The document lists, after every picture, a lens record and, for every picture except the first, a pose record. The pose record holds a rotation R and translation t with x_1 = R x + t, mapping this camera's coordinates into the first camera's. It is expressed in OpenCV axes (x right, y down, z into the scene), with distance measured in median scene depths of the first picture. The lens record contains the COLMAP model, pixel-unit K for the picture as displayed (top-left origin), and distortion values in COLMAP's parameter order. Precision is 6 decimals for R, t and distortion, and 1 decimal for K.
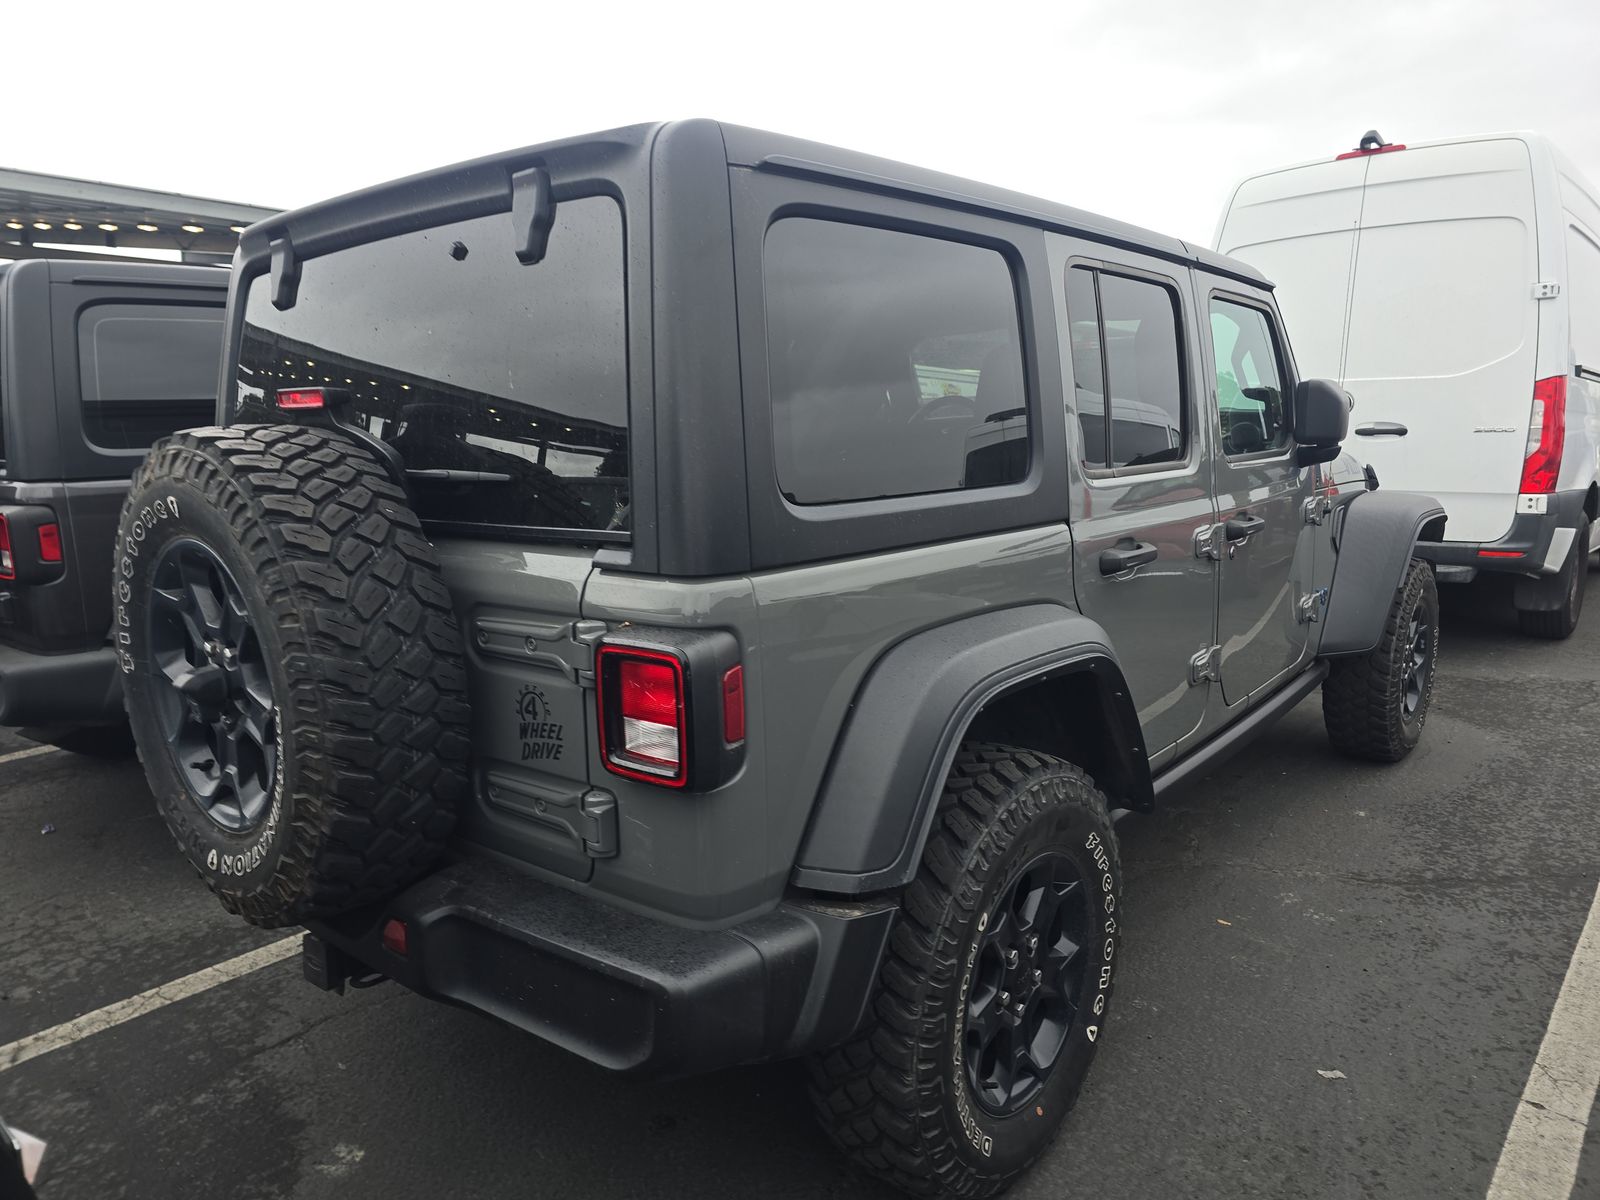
lens RADIAL K [[1111.5, 0, 801.3], [0, 1111.5, 595.9], [0, 0, 1]] dist [0.044250, -0.047560]
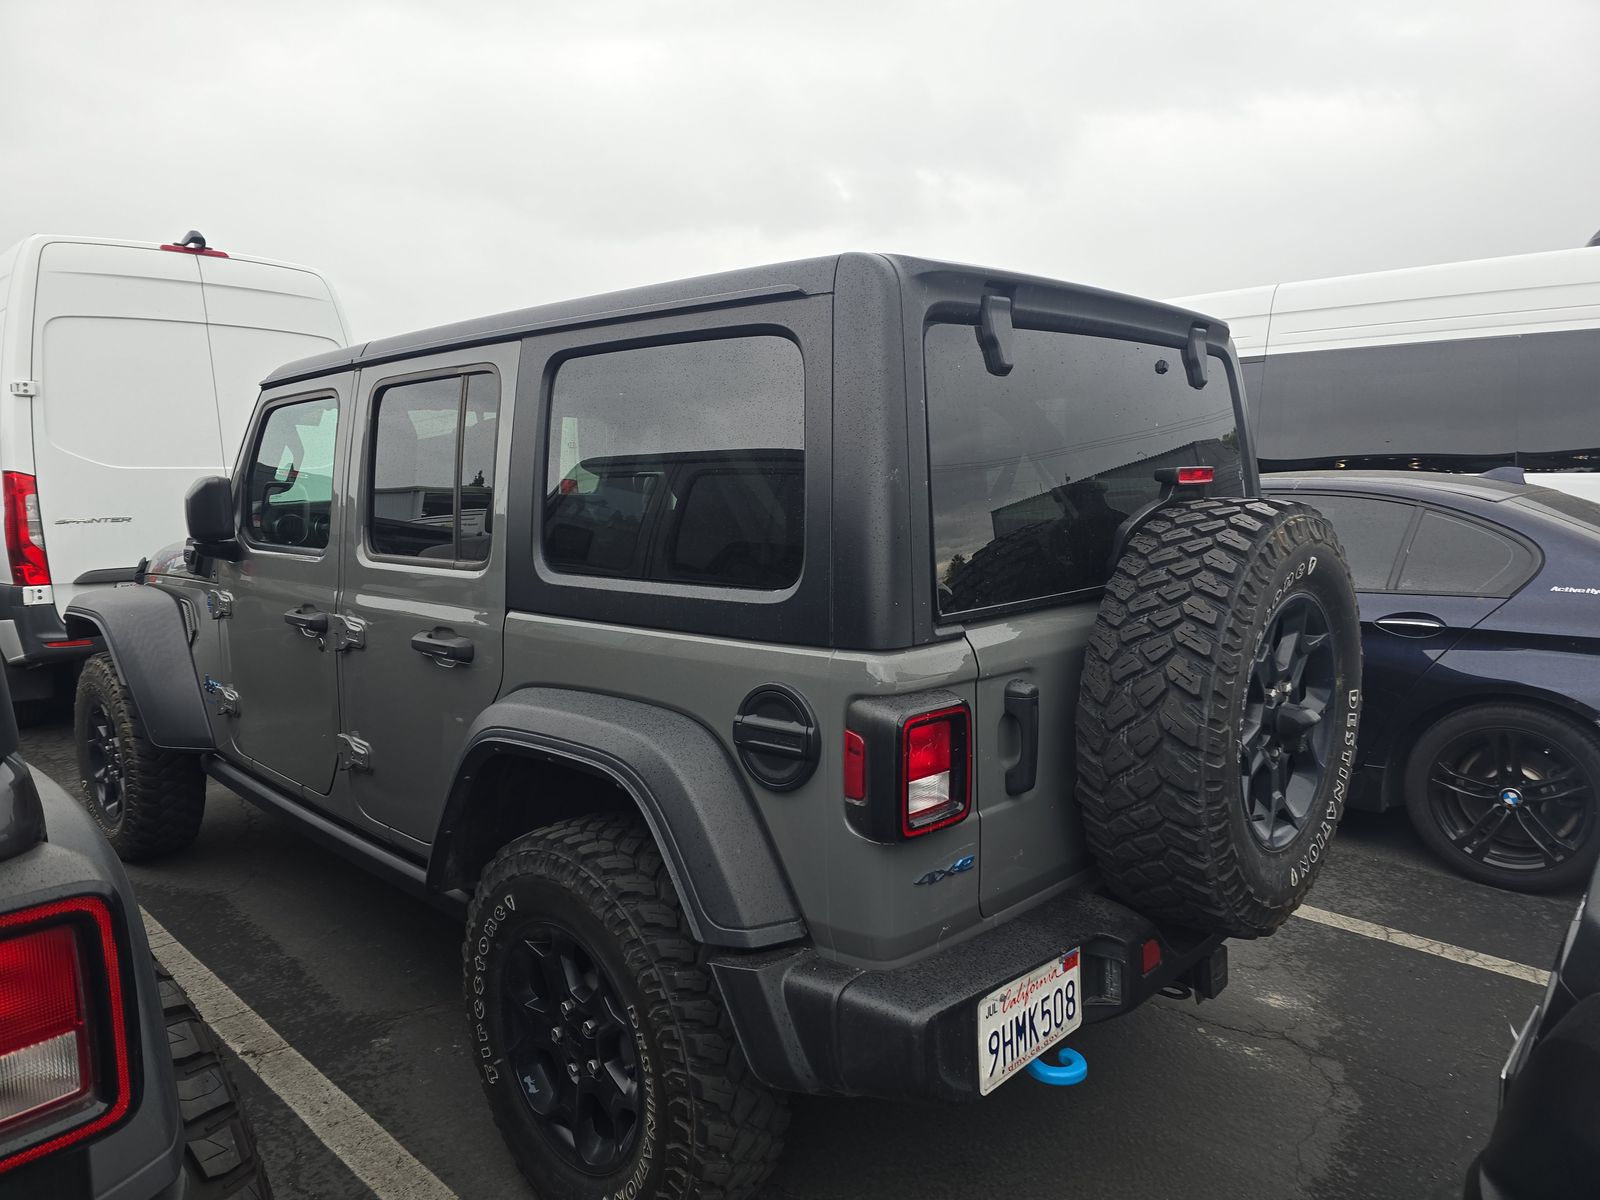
lens RADIAL K [[1111.5, 0, 808.3], [0, 1111.5, 600.6], [0, 0, 1]] dist [0.044250, -0.047560]
pose [[0.057466, -0.111586, 0.992092, -1.824790], [0.190848, 0.976635, 0.098793, -0.266587], [-0.979936, 0.183662, 0.077420, 1.493973]]
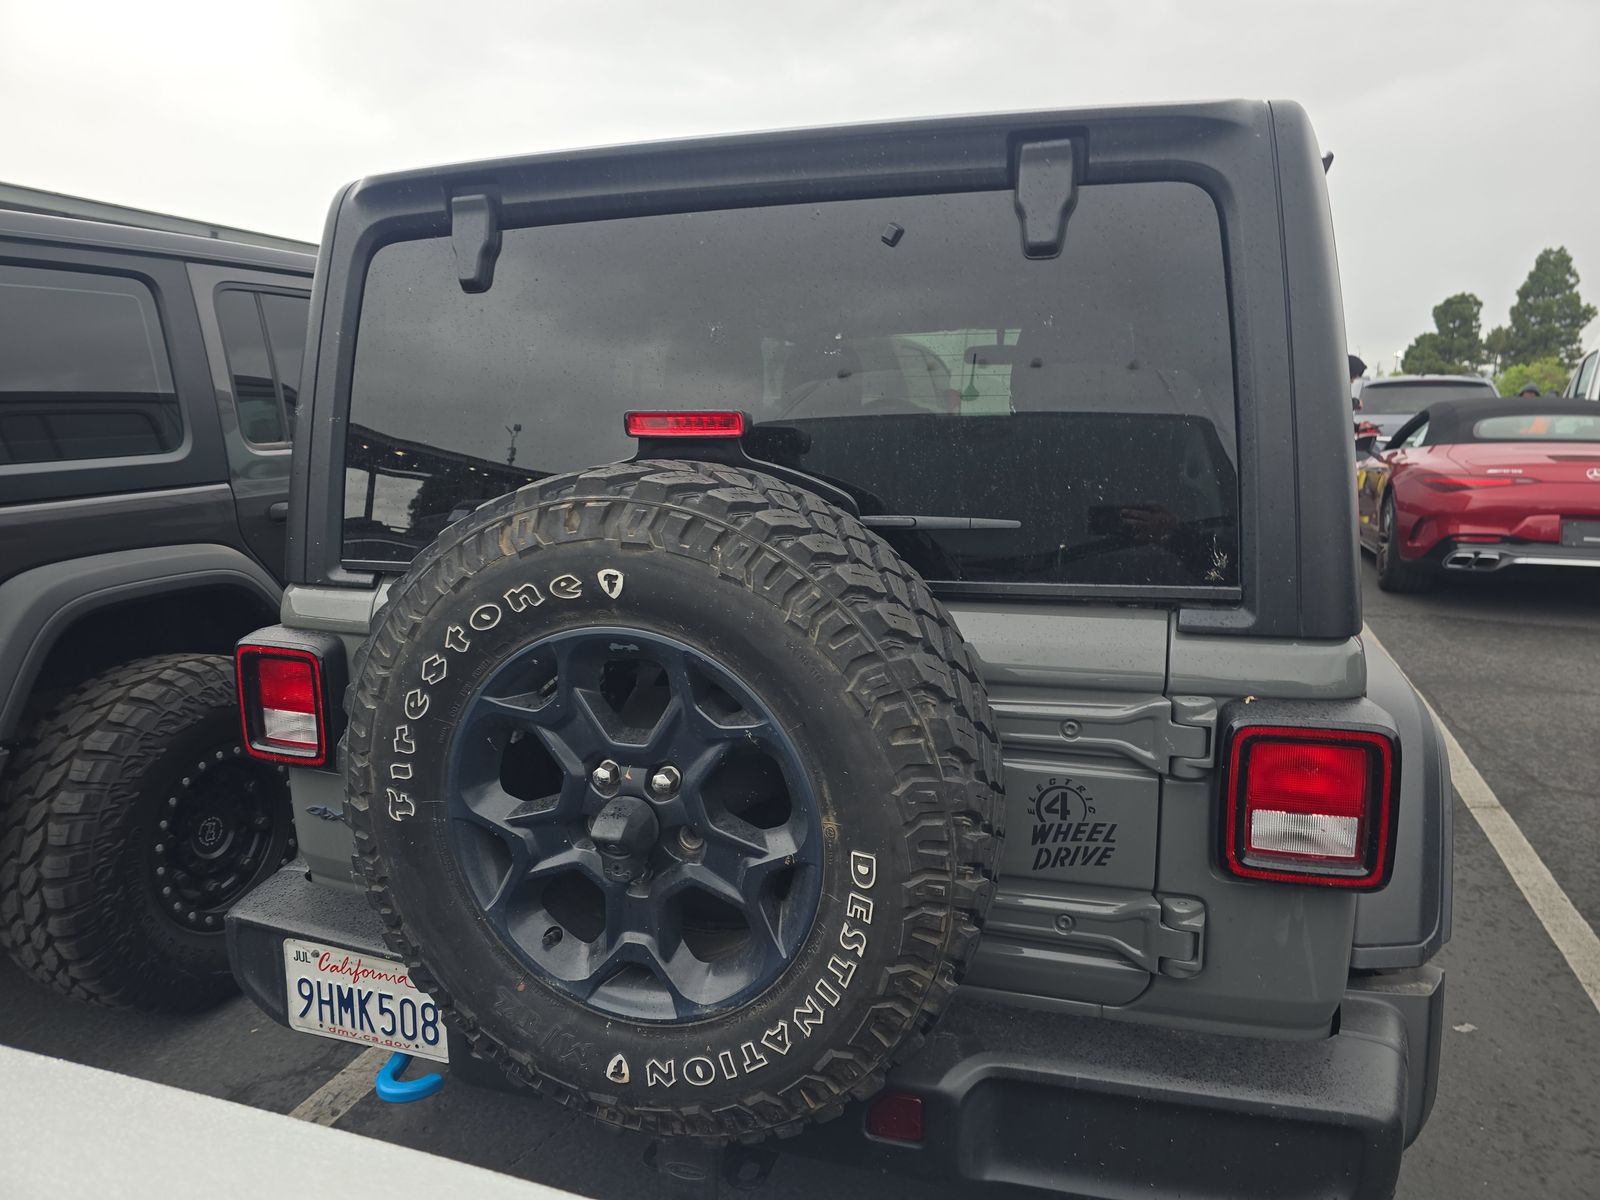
lens RADIAL K [[1111.5, 0, 799.5], [0, 1111.5, 600.5], [0, 0, 1]] dist [0.044250, -0.047560]
pose [[0.927911, -0.059903, 0.367958, -0.745150], [0.055438, 0.998204, 0.022703, -0.082229], [-0.368657, -0.000668, 0.929565, 0.329590]]
